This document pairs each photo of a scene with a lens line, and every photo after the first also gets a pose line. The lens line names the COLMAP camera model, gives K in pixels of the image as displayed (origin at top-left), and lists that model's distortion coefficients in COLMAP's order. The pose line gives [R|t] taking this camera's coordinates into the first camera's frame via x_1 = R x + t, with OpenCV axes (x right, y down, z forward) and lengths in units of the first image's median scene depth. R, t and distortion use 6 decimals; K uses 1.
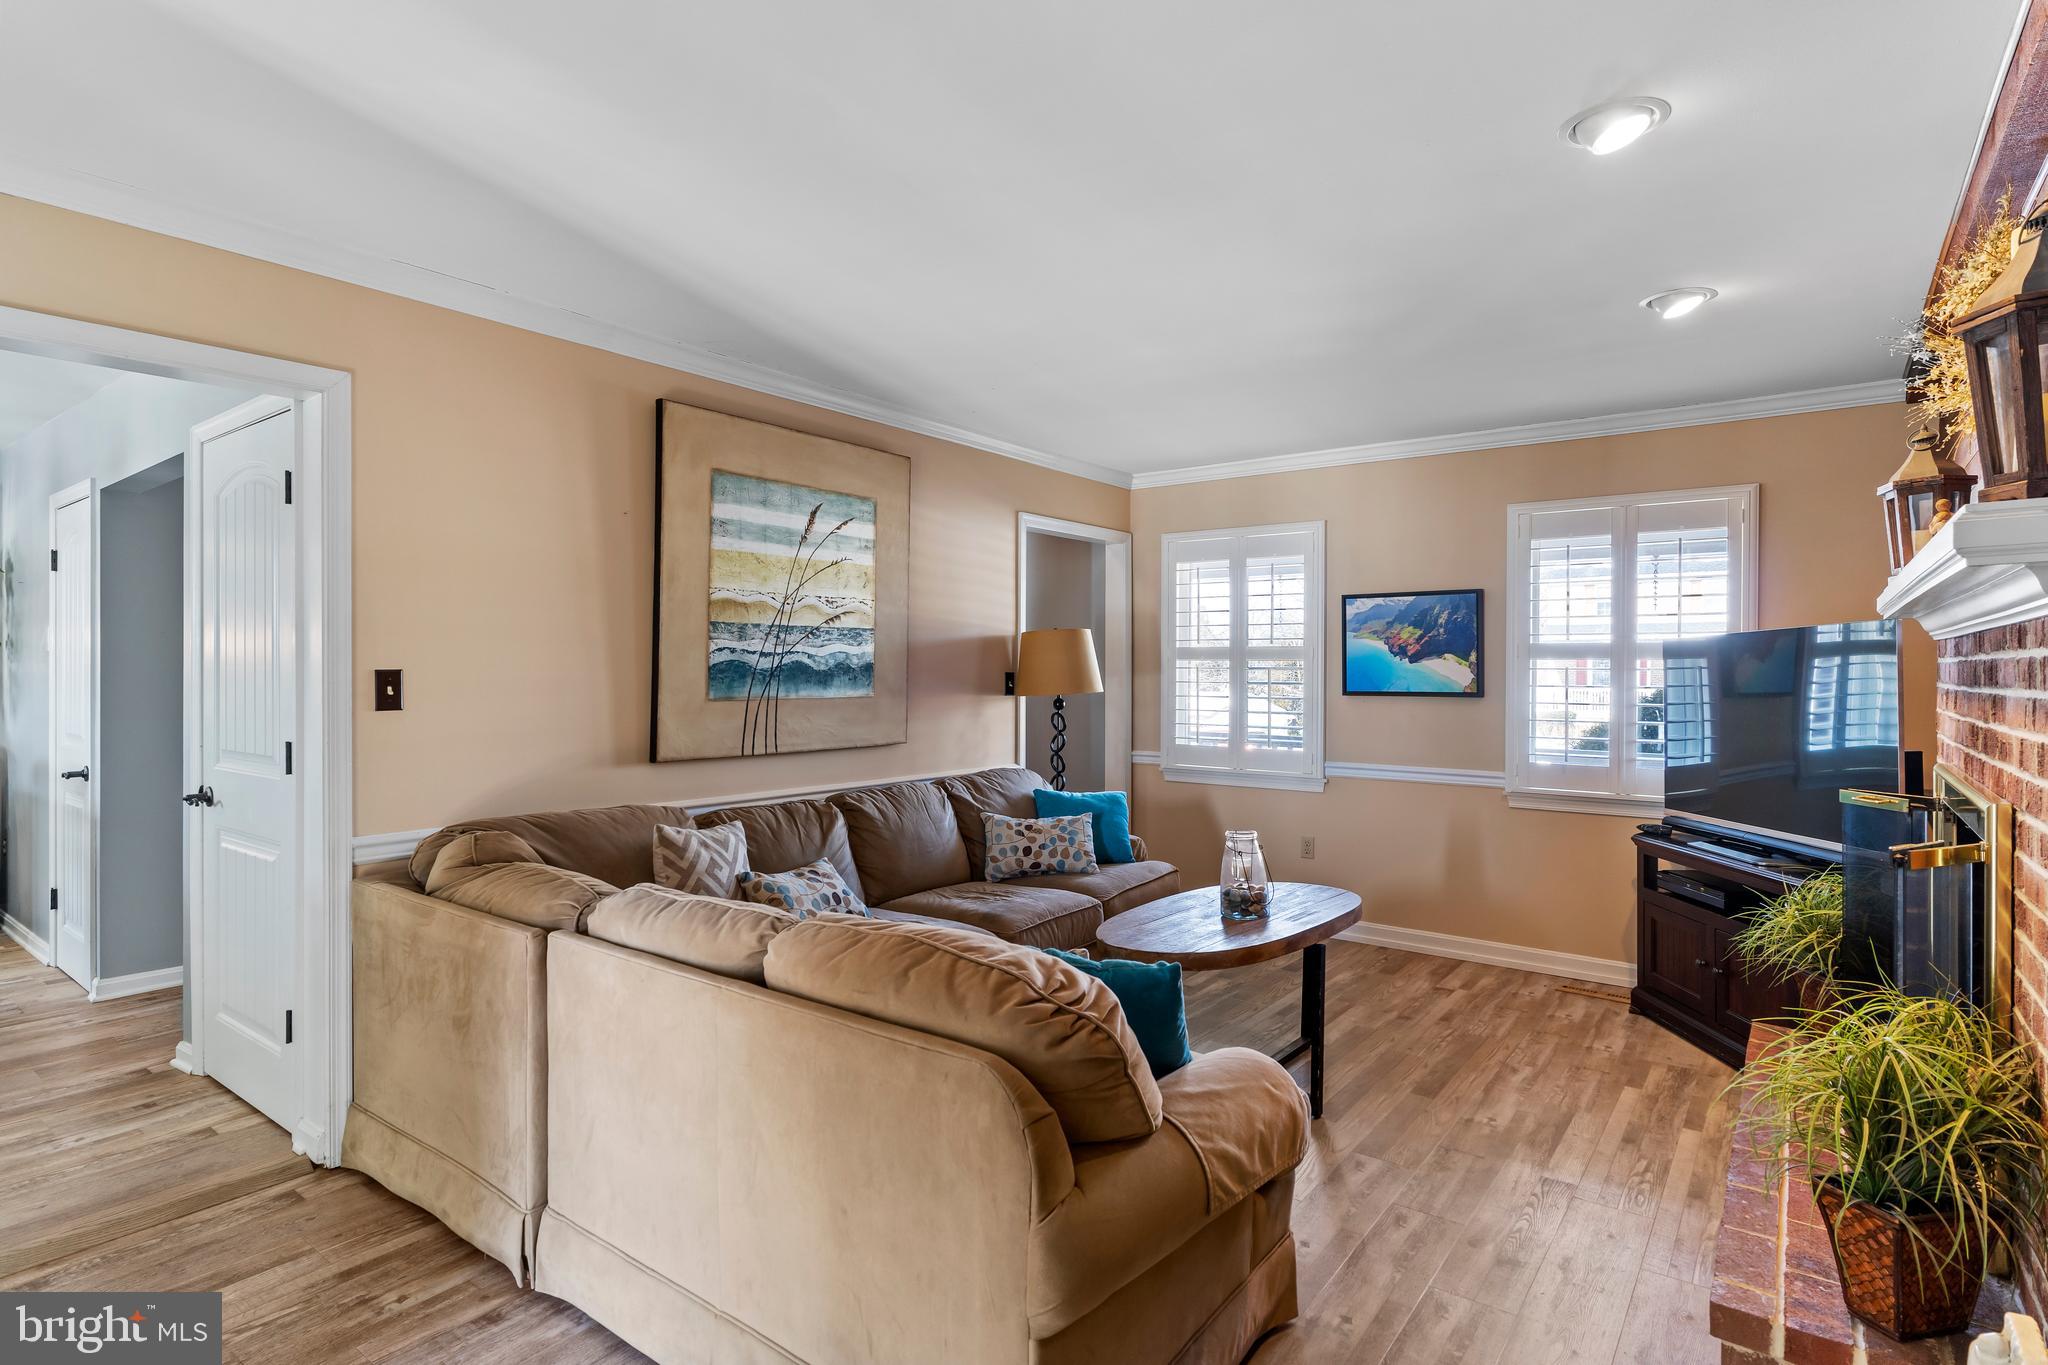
lens RADIAL K [[1043.9, 0, 1024.0], [0, 1043.9, 682.5], [0, 0, 1]] dist [0.000242, 0.000409]
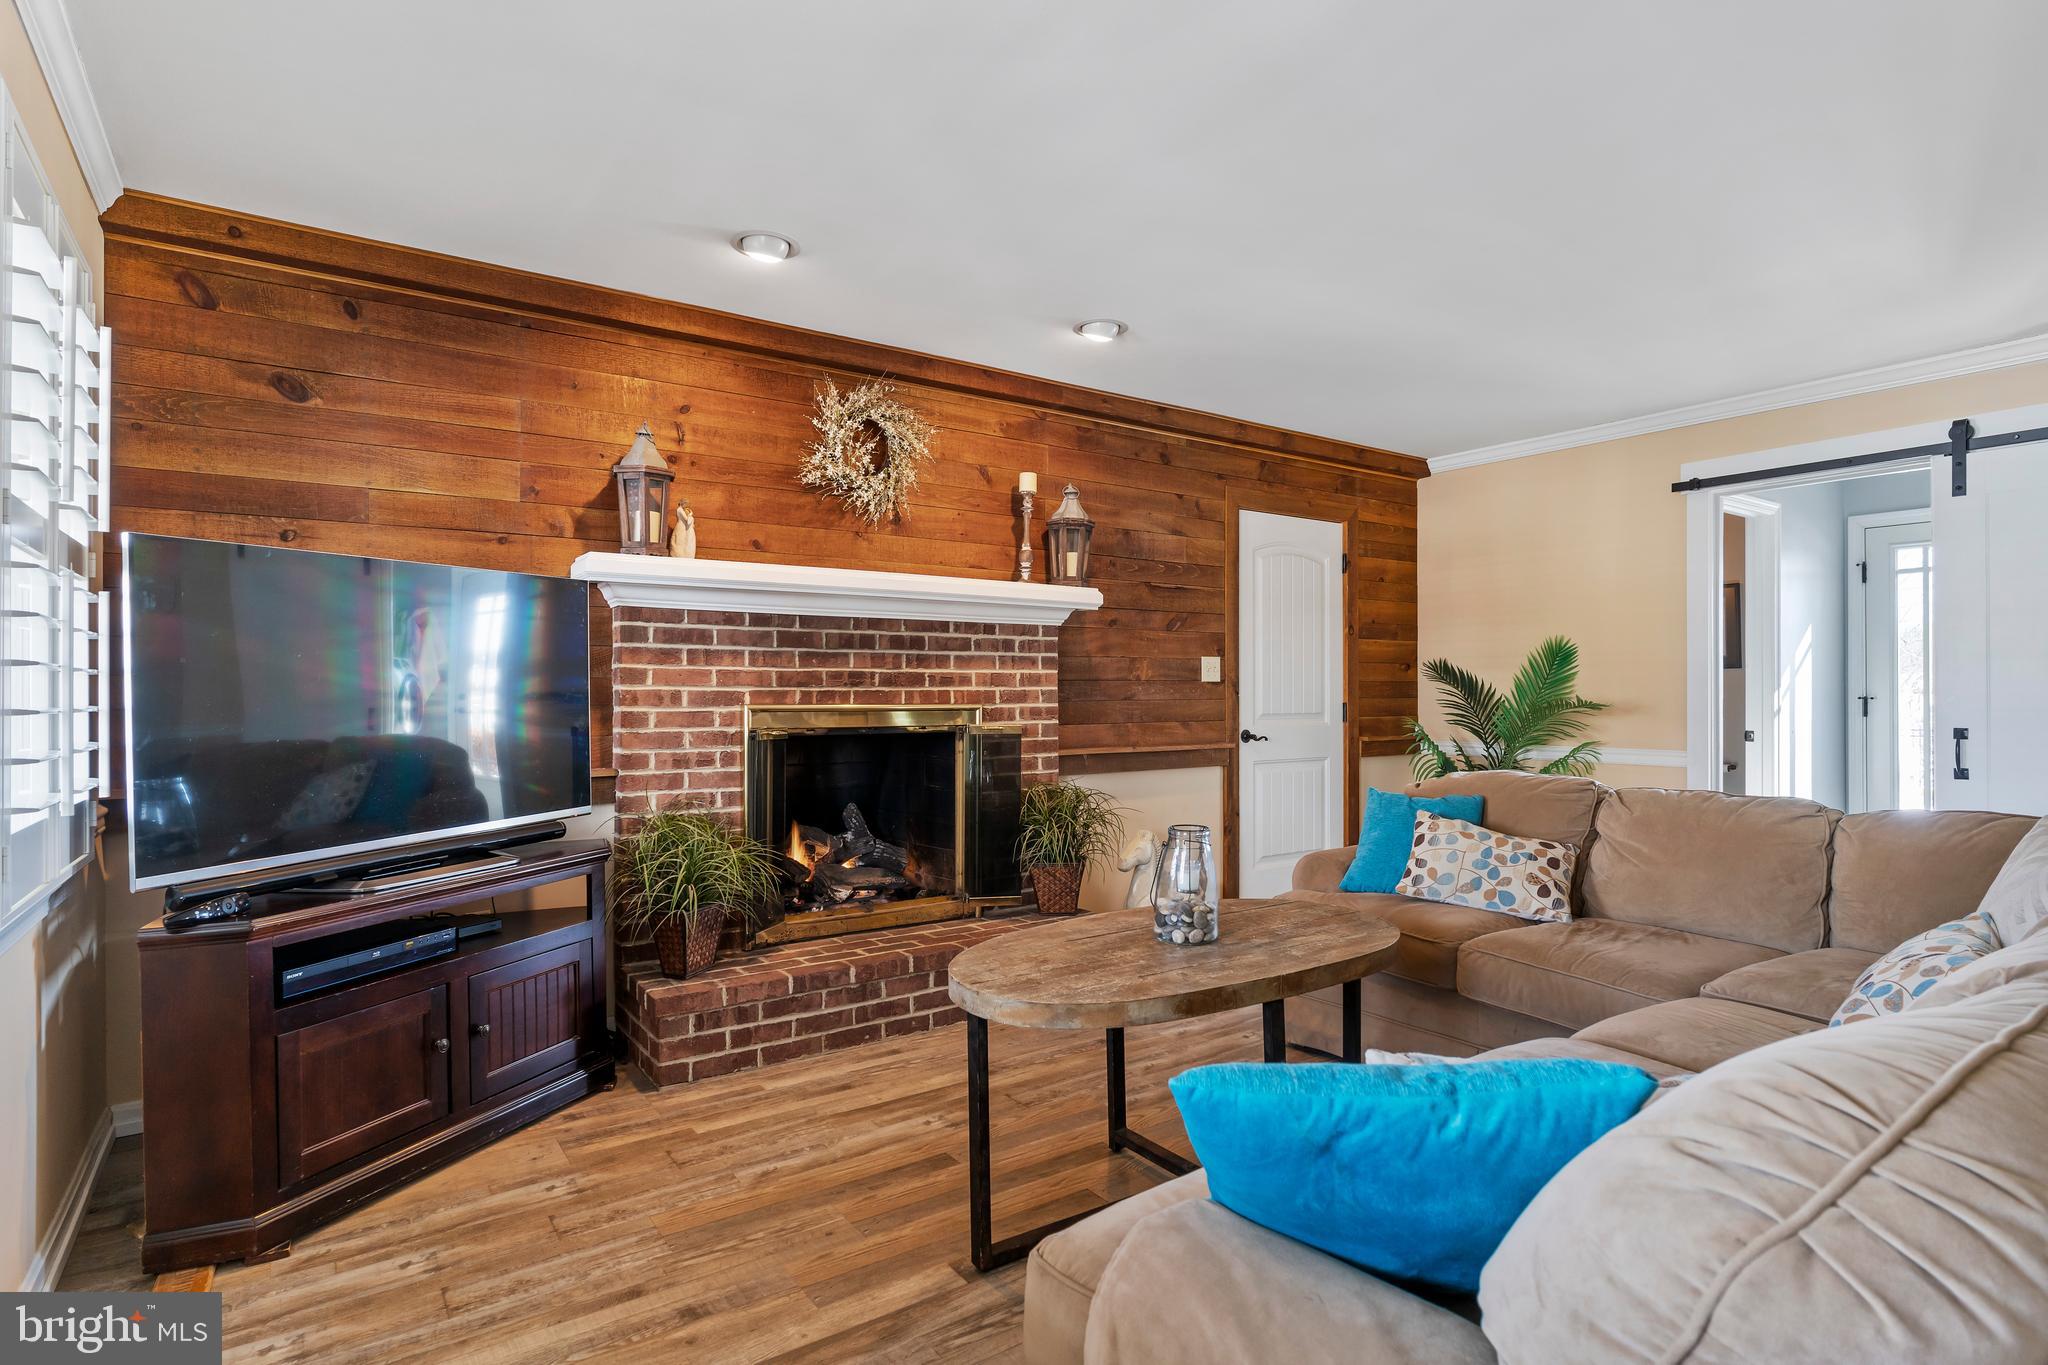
lens RADIAL K [[1060.2, 0, 1028.2], [0, 1060.2, 688.3], [0, 0, 1]] dist [-0.004071, 0.000045]
pose [[-0.950009, -0.010786, 0.312035, 0.057496], [-0.005296, 0.999816, 0.018435, 0.017072], [-0.312177, 0.015861, -0.949892, 1.265001]]
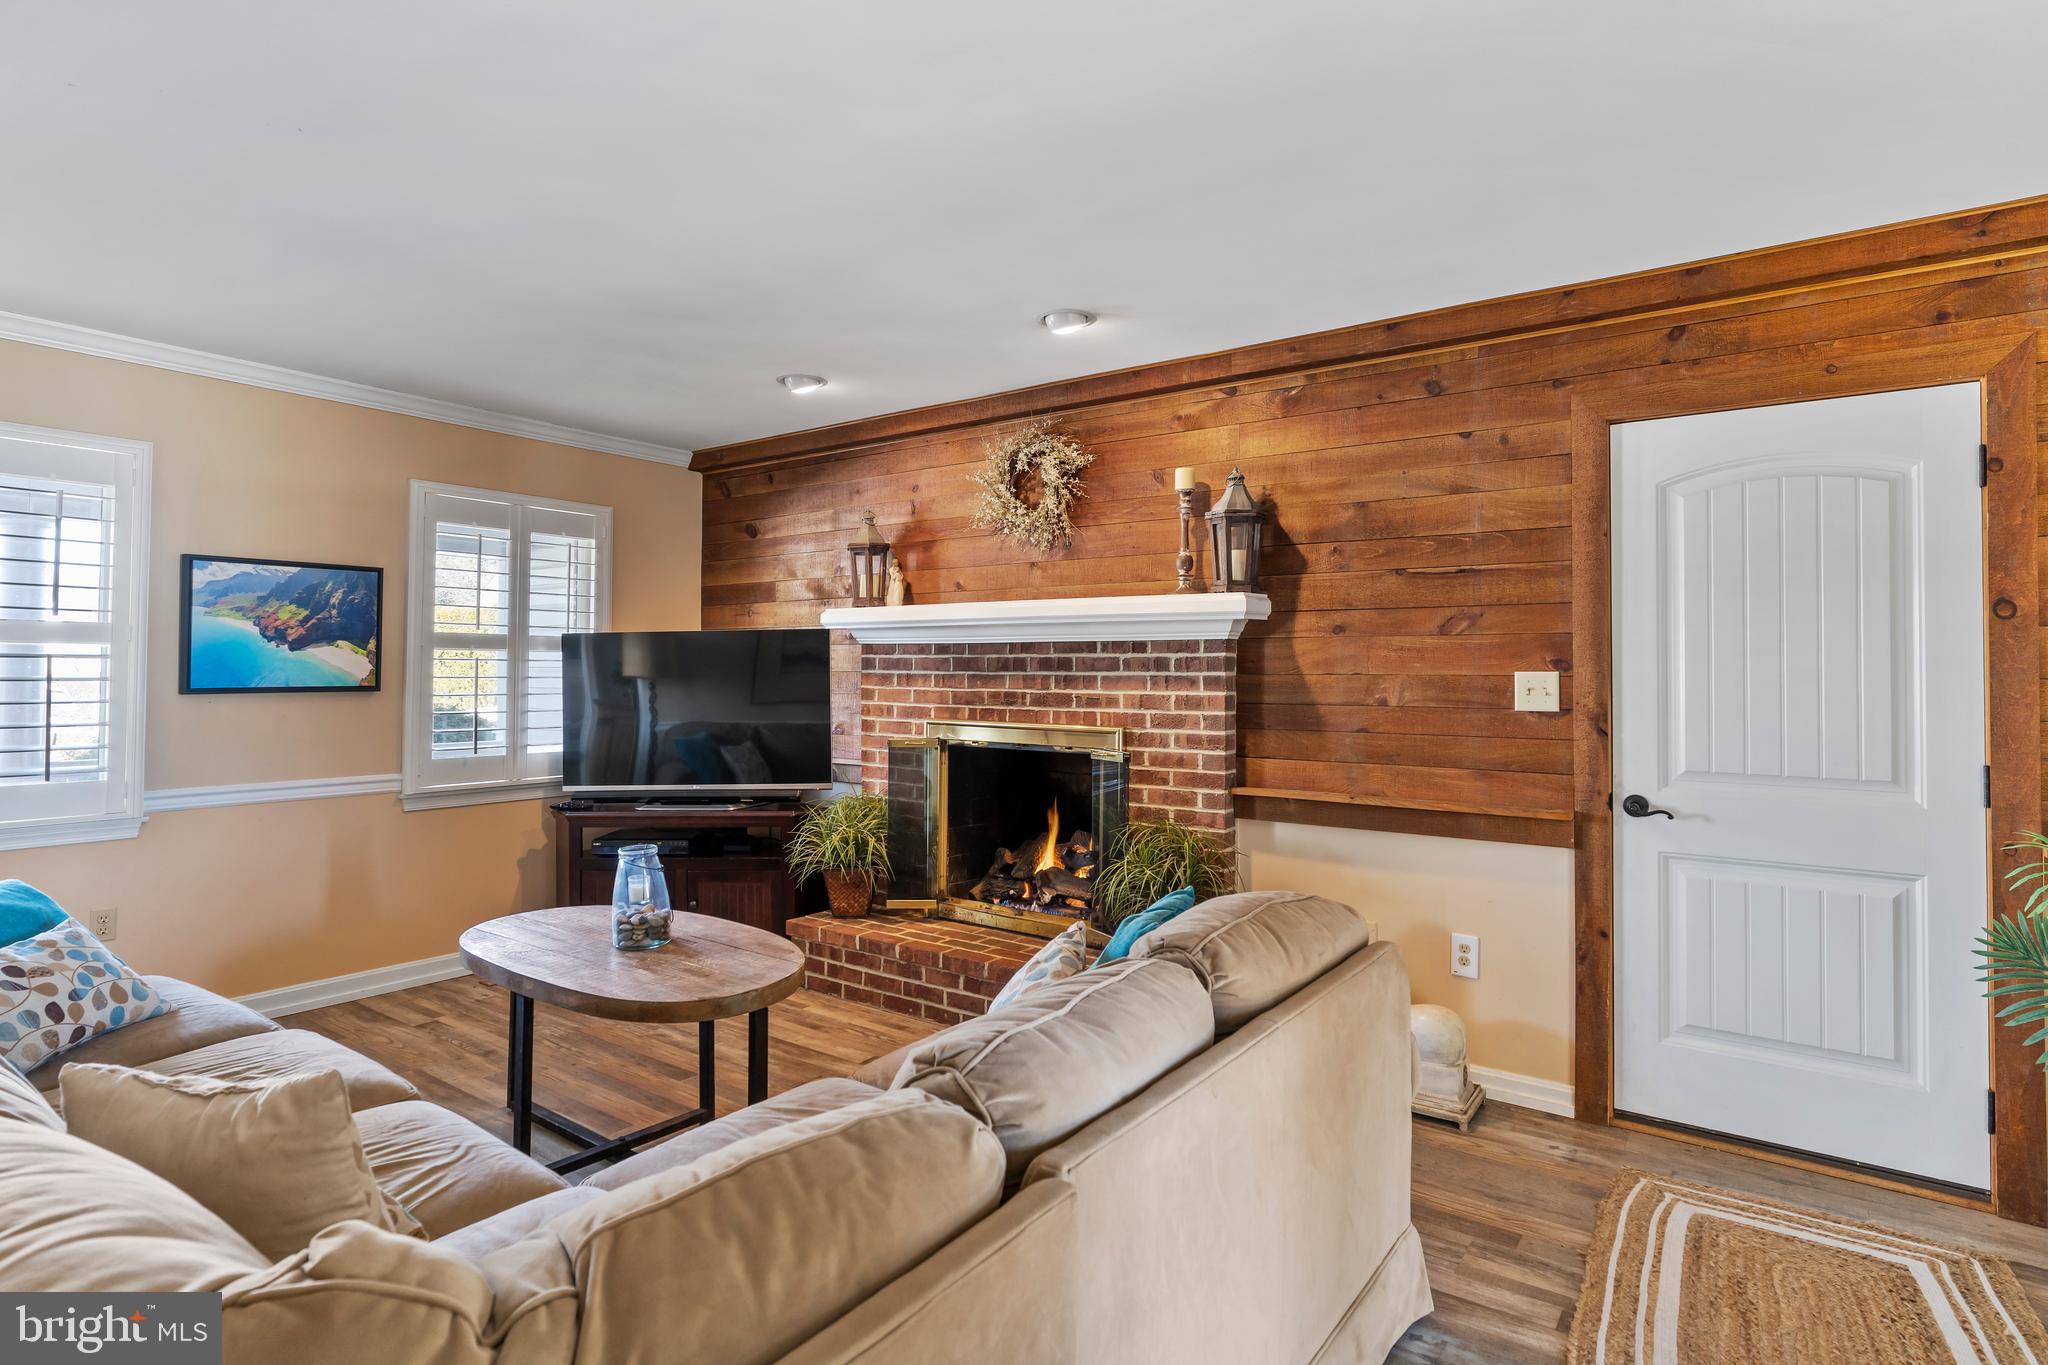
lens RADIAL K [[1053.2, 0, 1027.1], [0, 1053.2, 653.3], [0, 0, 1]] dist [-0.003730, -0.000009]
pose [[-0.008249, 0.010628, 0.999909, -0.475825], [0.007767, 0.999914, -0.010564, -0.004192], [-0.999936, 0.007679, -0.008331, 0.489418]]
